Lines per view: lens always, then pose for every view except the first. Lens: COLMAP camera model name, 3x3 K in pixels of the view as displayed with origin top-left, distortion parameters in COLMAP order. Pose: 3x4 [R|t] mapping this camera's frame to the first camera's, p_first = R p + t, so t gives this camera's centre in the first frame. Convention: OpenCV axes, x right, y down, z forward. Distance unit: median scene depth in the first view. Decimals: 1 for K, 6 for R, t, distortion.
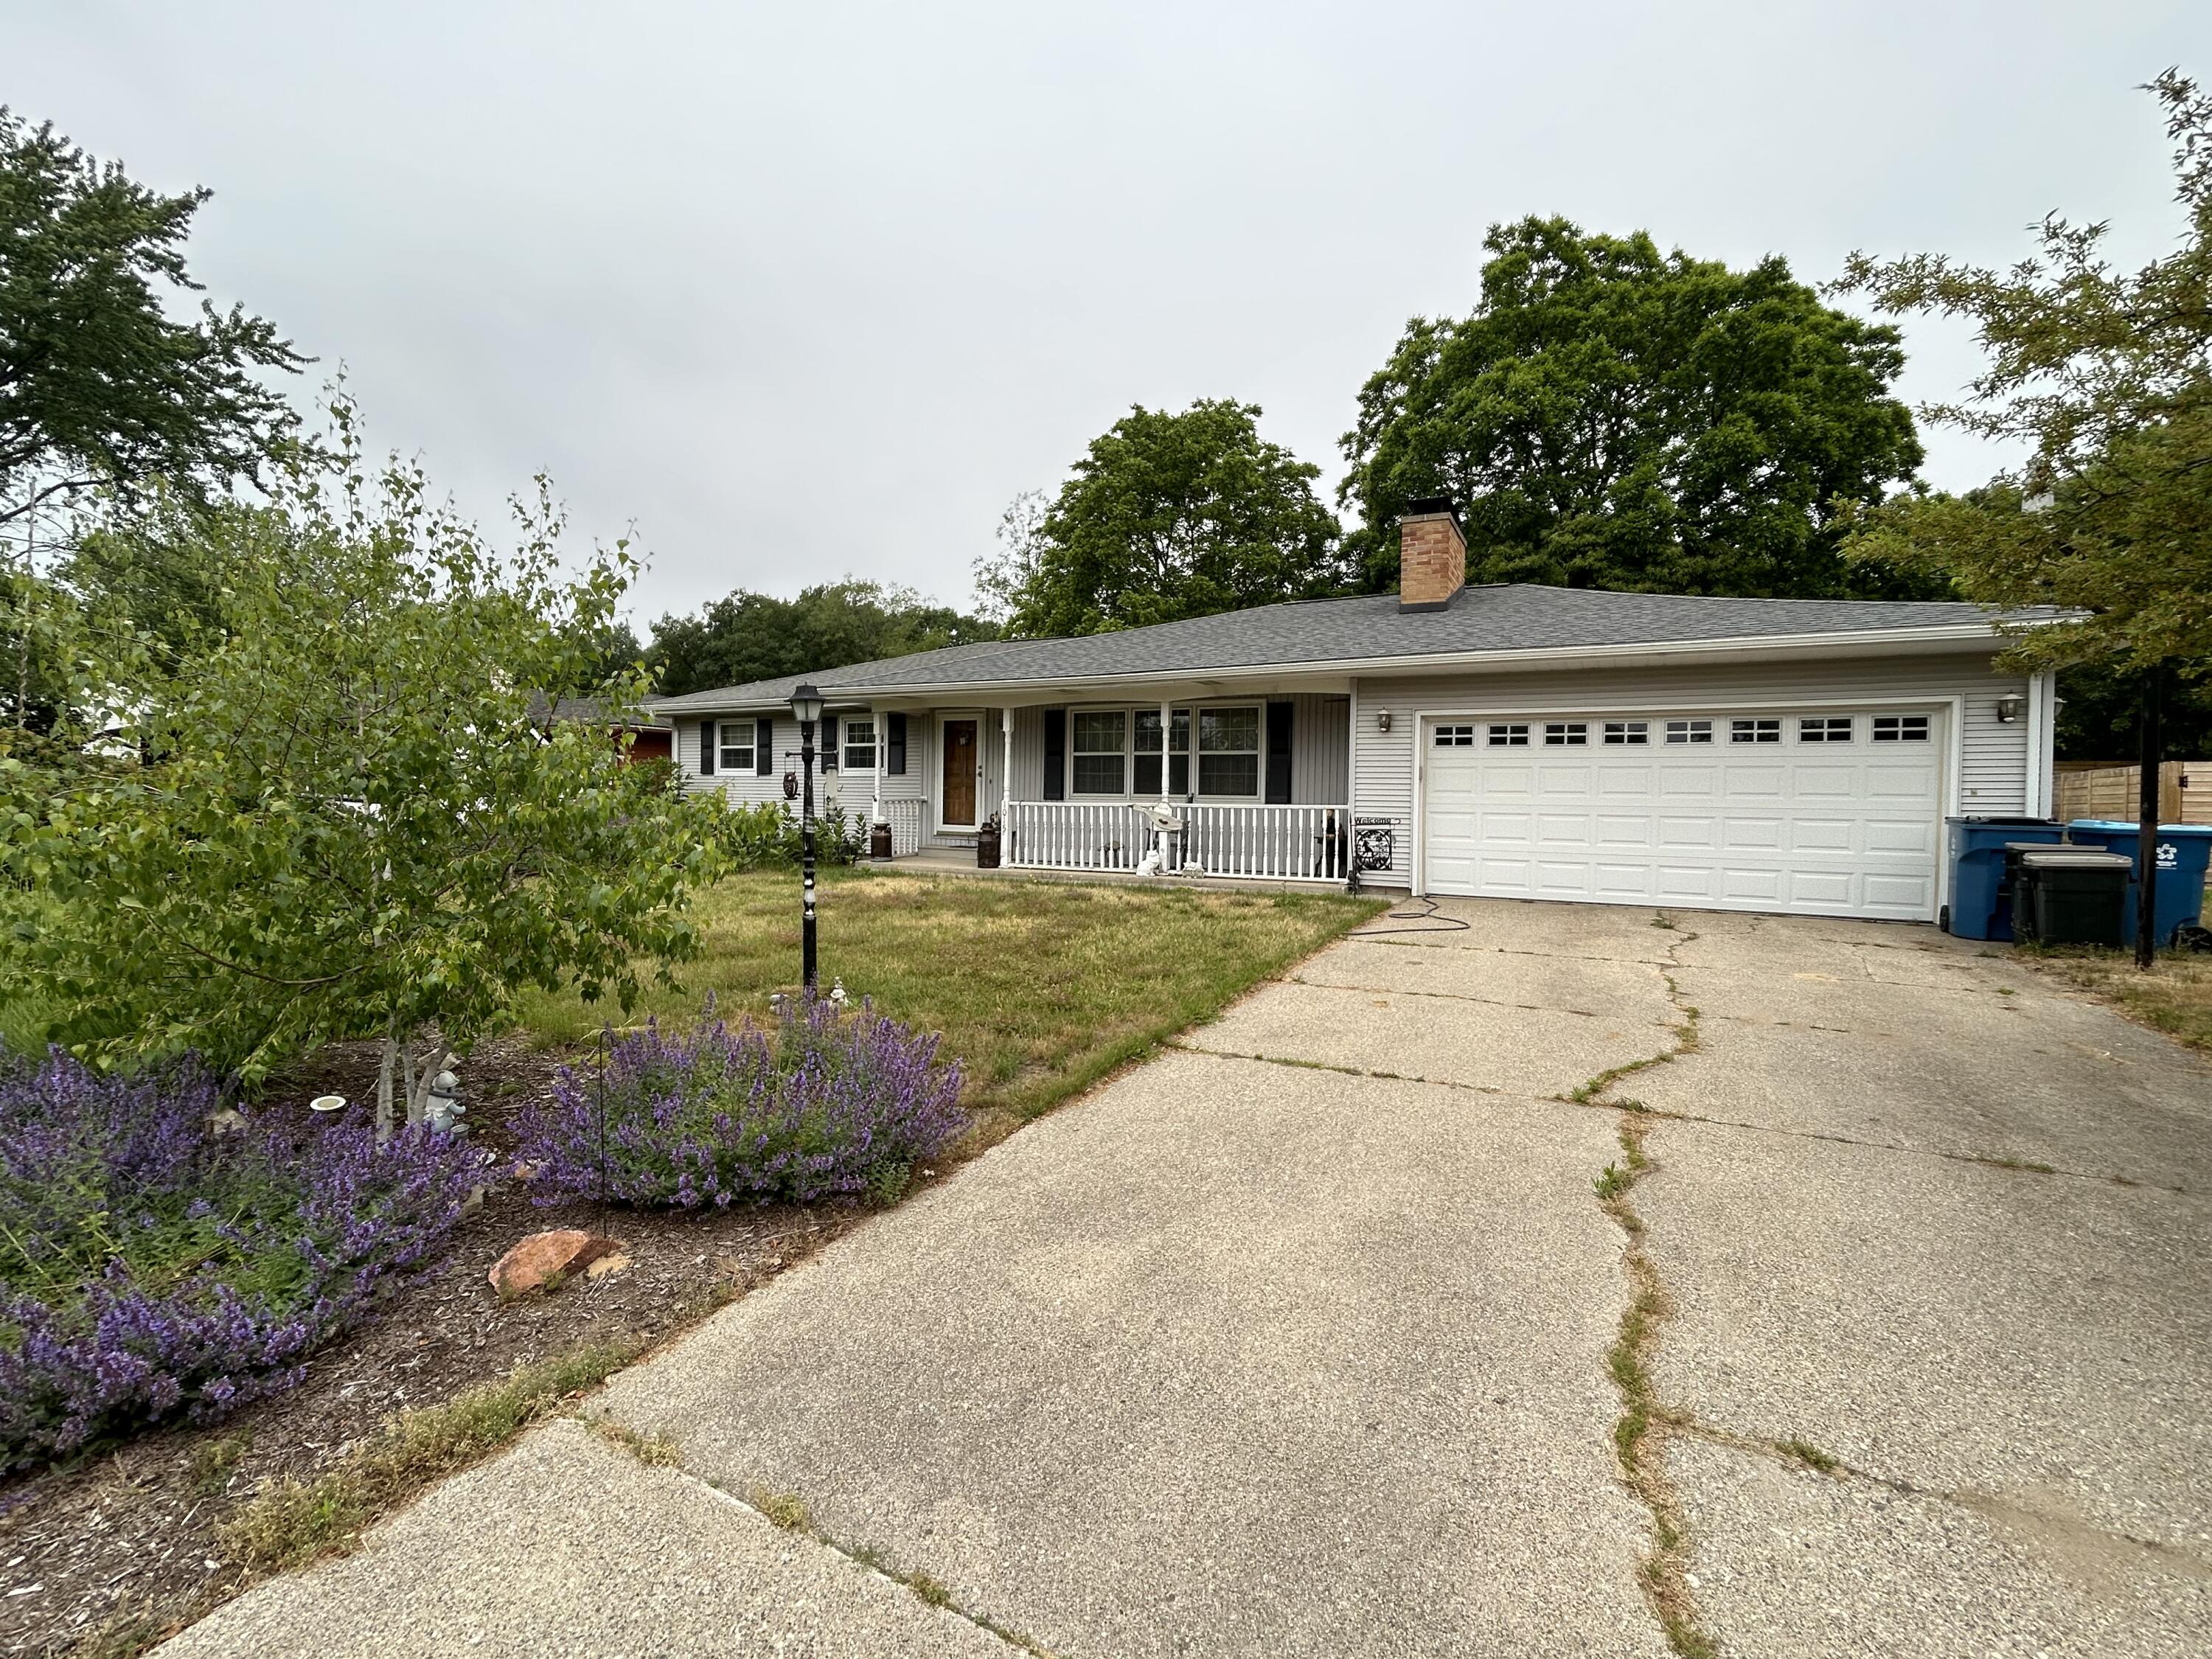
lens RADIAL K [[998.8, 0, 1107.1], [0, 998.8, 827.5], [0, 0, 1]] dist [-0.004584, 0.001985]
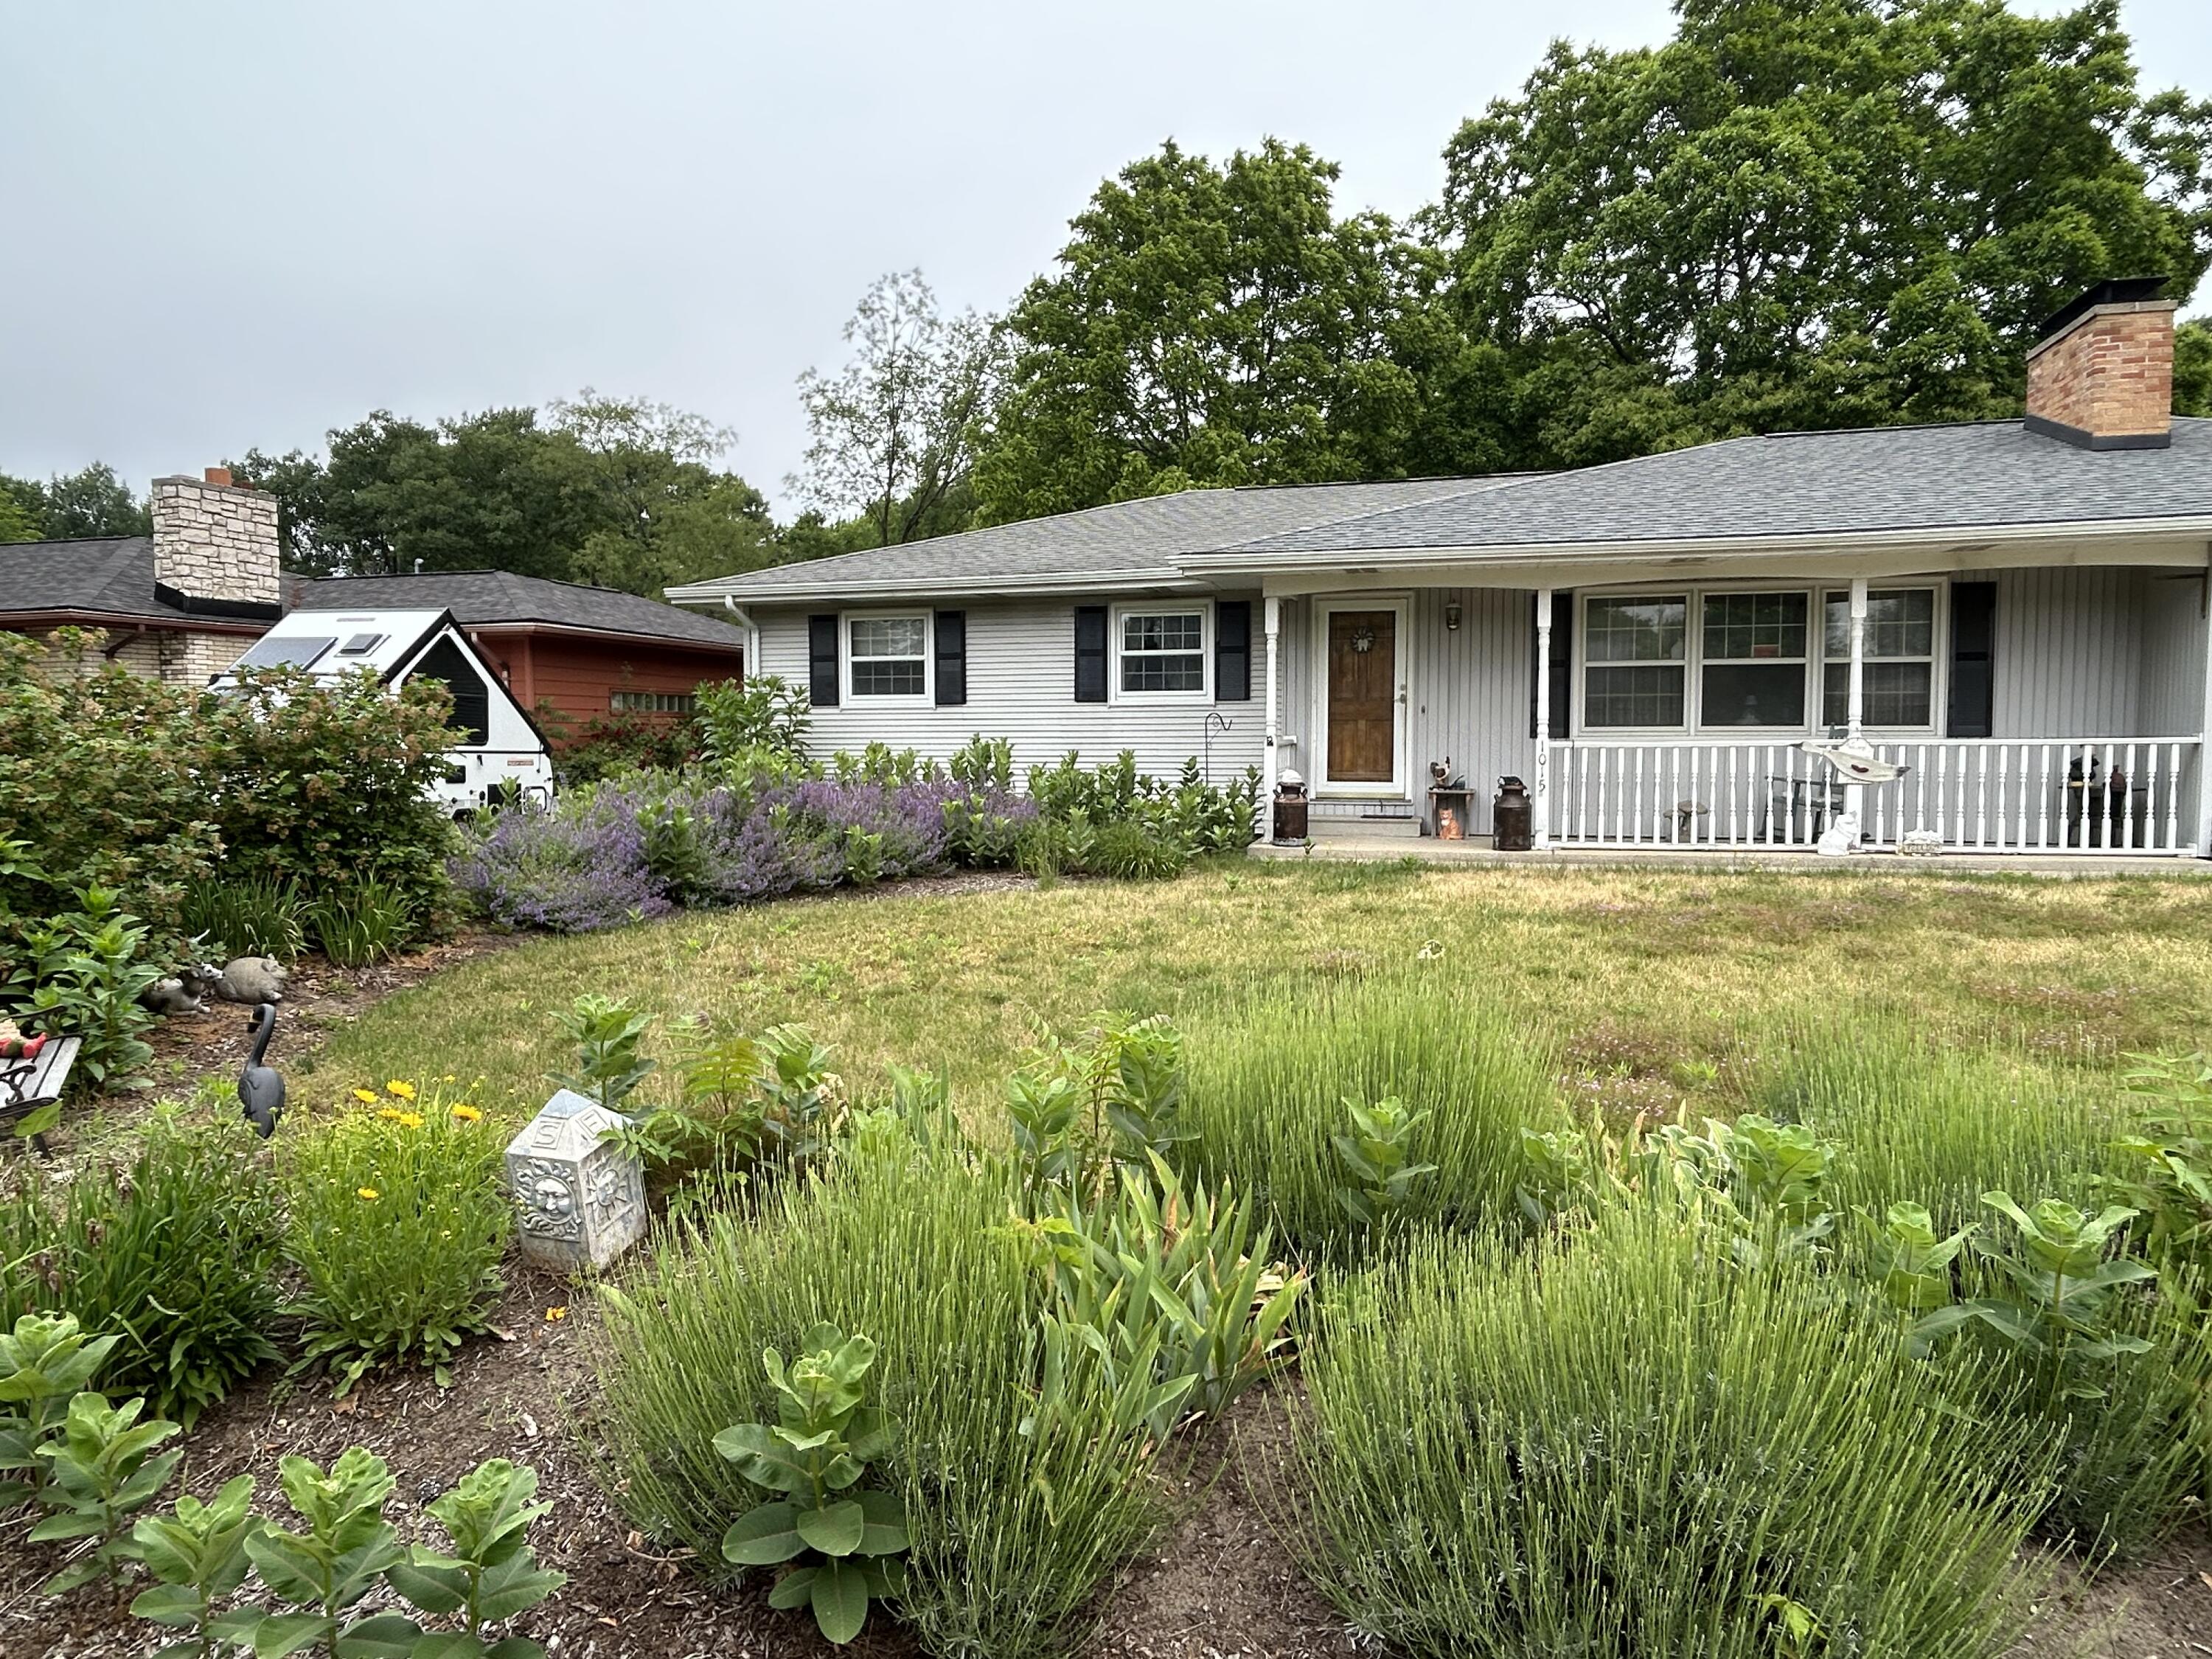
lens RADIAL K [[1372.7, 0, 1097.7], [0, 1372.7, 848.5], [0, 0, 1]] dist [-0.003911, -0.005415]
pose [[0.975889, -0.036441, 0.215204, -0.415742], [0.024412, 0.998001, 0.058294, -0.012253], [-0.216898, -0.051635, 0.974828, 0.170703]]
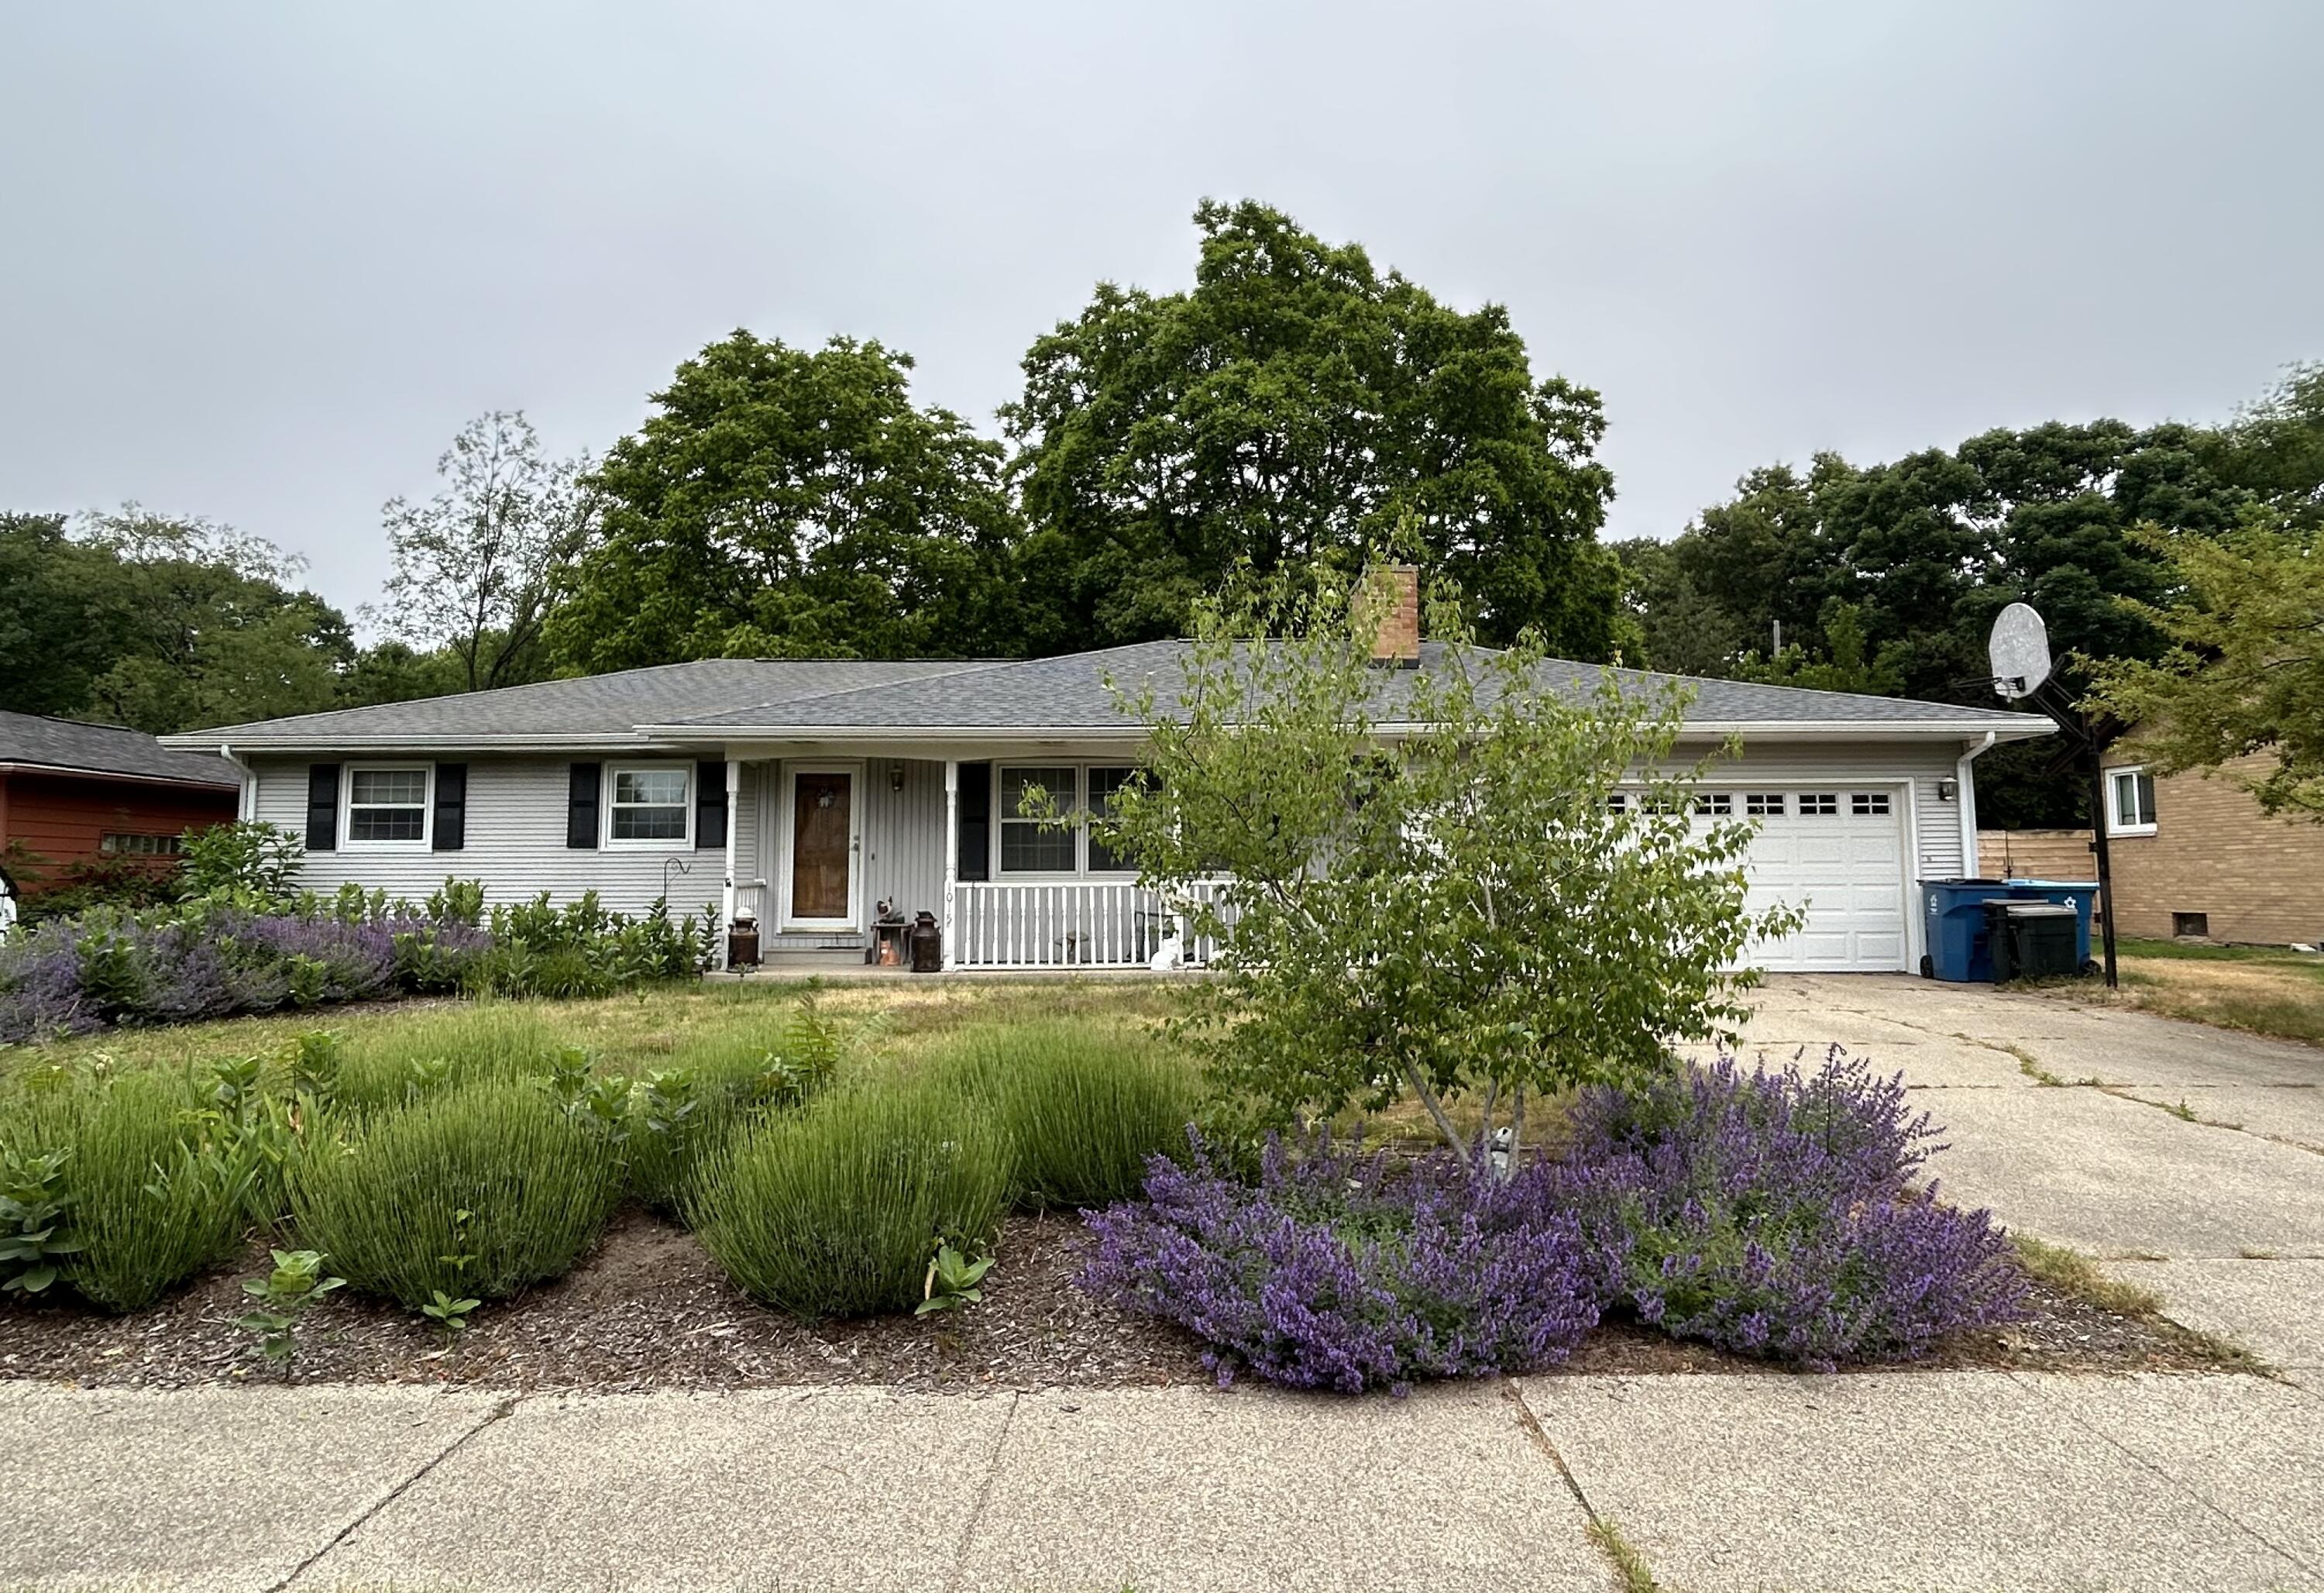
lens RADIAL K [[1443.5, 0, 1169.8], [0, 1443.5, 780.1], [0, 0, 1]] dist [-0.003617, -0.013542]
pose [[0.879342, 0.015332, 0.475944, -0.359078], [0.029356, 0.995835, -0.086318, -0.003252], [-0.475285, 0.089875, 0.875229, -0.040278]]
